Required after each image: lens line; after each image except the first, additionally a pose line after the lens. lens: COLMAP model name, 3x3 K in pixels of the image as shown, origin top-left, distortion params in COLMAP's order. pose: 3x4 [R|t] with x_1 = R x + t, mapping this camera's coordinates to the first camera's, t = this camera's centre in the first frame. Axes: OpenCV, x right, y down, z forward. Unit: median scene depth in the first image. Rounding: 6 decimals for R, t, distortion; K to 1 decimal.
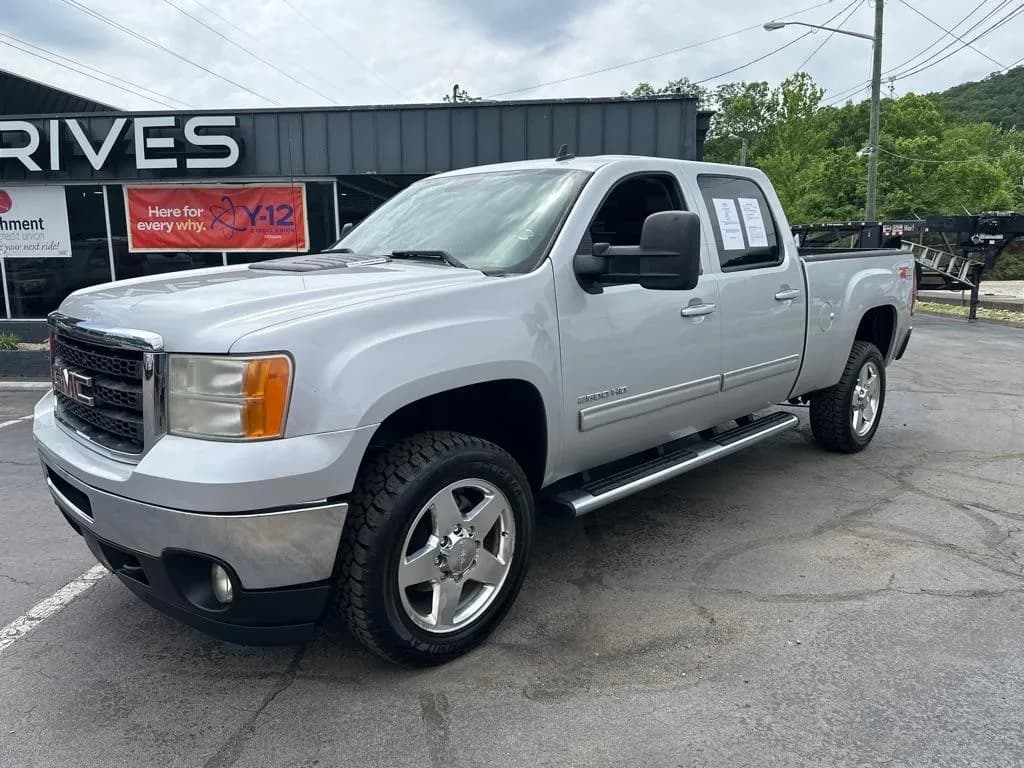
lens RADIAL K [[737.0, 0, 504.3], [0, 737.0, 365.0], [0, 0, 1]] dist [0.007568, -0.021841]
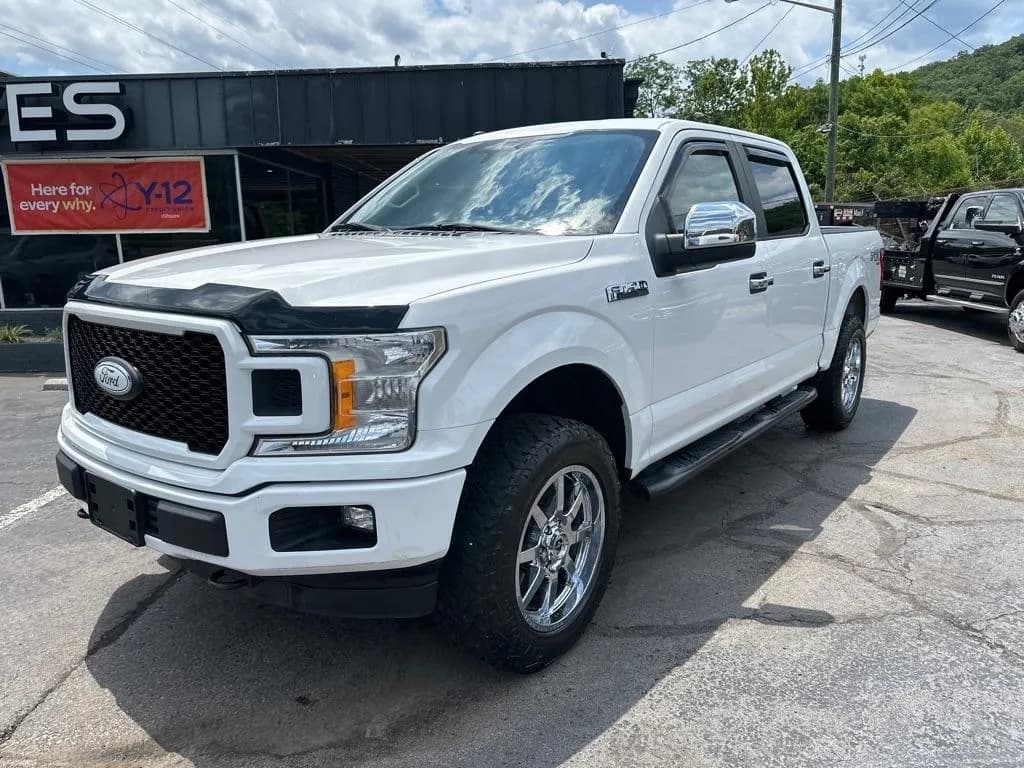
lens RADIAL K [[737.0, 0, 519.6], [0, 737.0, 379.6], [0, 0, 1]] dist [0.007568, -0.021841]
pose [[0.998638, -0.015622, 0.049777, 0.071154], [0.013455, 0.998959, 0.043587, -0.005290], [-0.050406, -0.042858, 0.997809, 0.054940]]
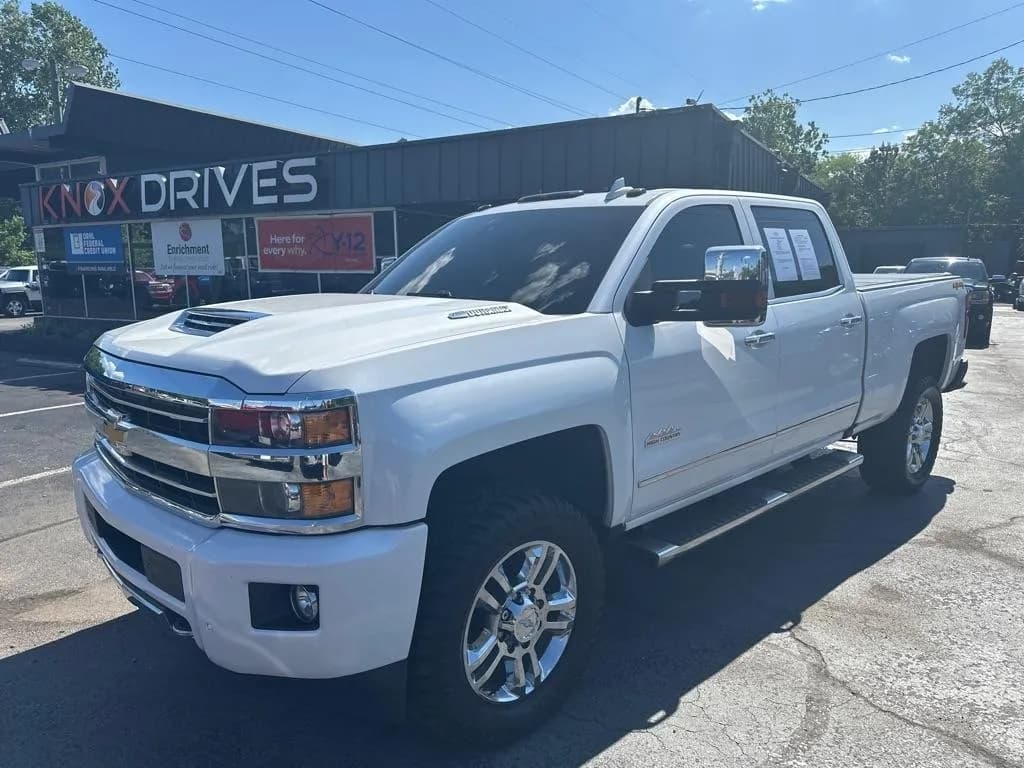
lens RADIAL K [[737.0, 0, 509.7], [0, 737.0, 370.7], [0, 0, 1]] dist [0.007568, -0.021841]
pose [[0.901418, 0.065337, -0.427991, 0.405546], [-0.064834, 0.997771, 0.015770, -0.037991], [0.428068, 0.013533, 0.903645, 0.081380]]
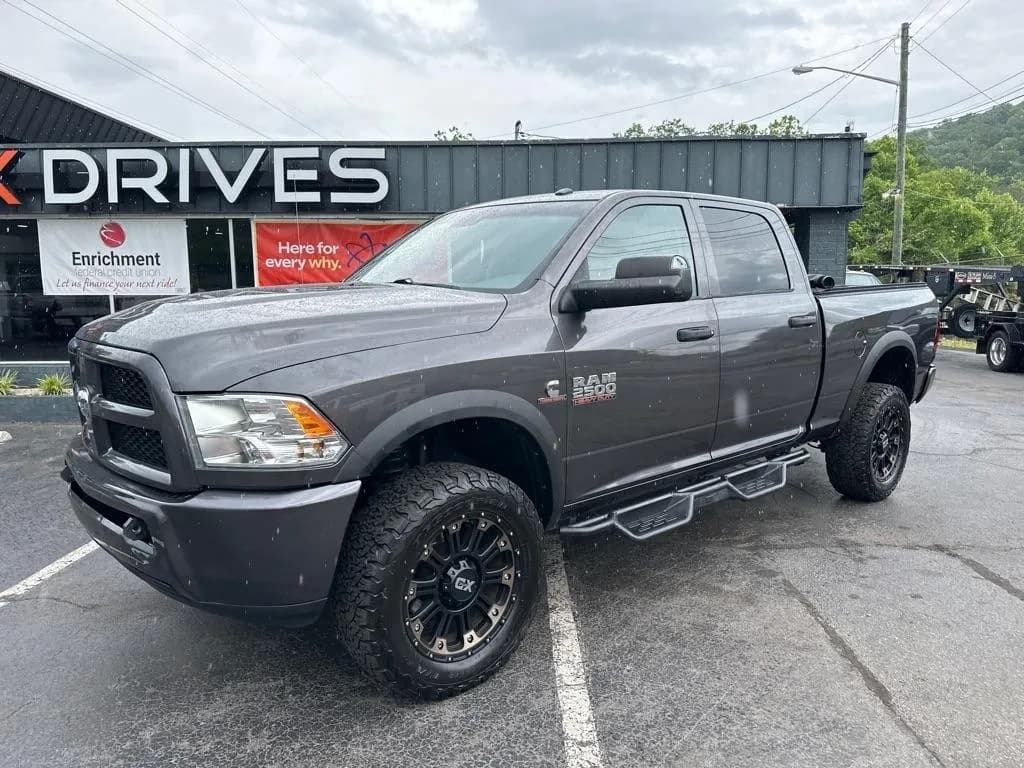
lens RADIAL K [[737.0, 0, 515.5], [0, 737.0, 380.6], [0, 0, 1]] dist [0.007568, -0.021841]
pose [[0.998289, -0.002109, 0.058441, -0.239900], [0.003719, 0.999616, -0.027457, -0.012444], [-0.058361, 0.027628, 0.997913, 0.052623]]
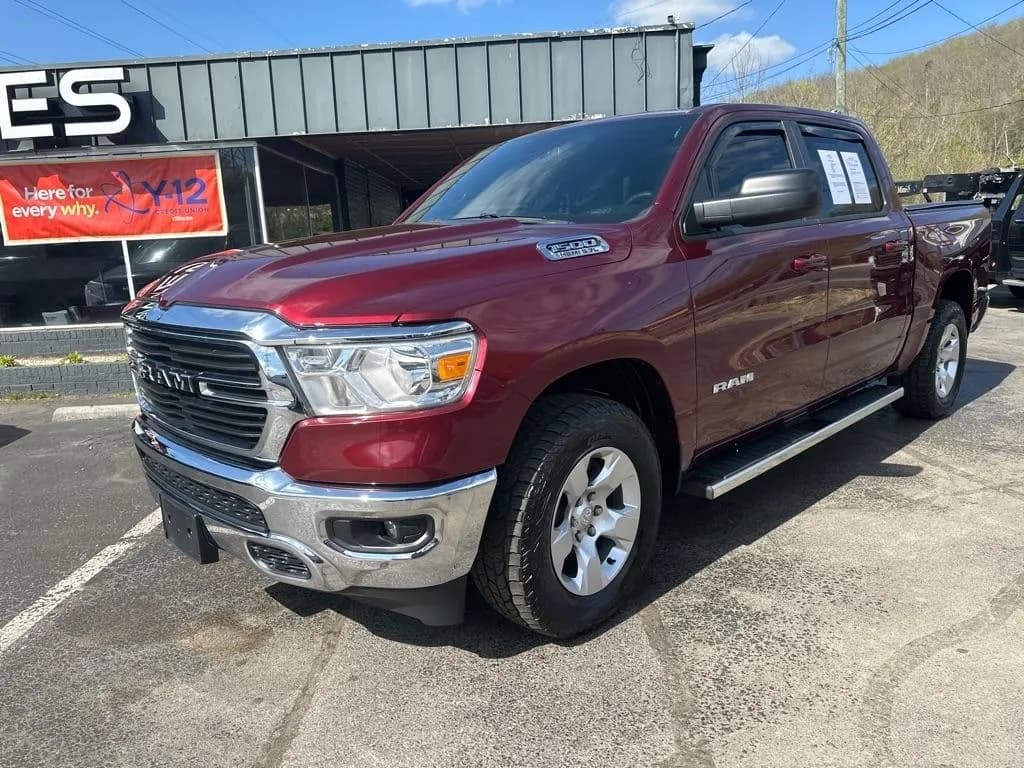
lens RADIAL K [[737.0, 0, 499.8], [0, 737.0, 382.9], [0, 0, 1]] dist [0.007568, -0.021841]
pose [[0.997408, -0.049149, 0.052553, -0.015628], [0.047047, 0.998071, 0.040516, -0.009236], [-0.054443, -0.037938, 0.997796, 0.160222]]
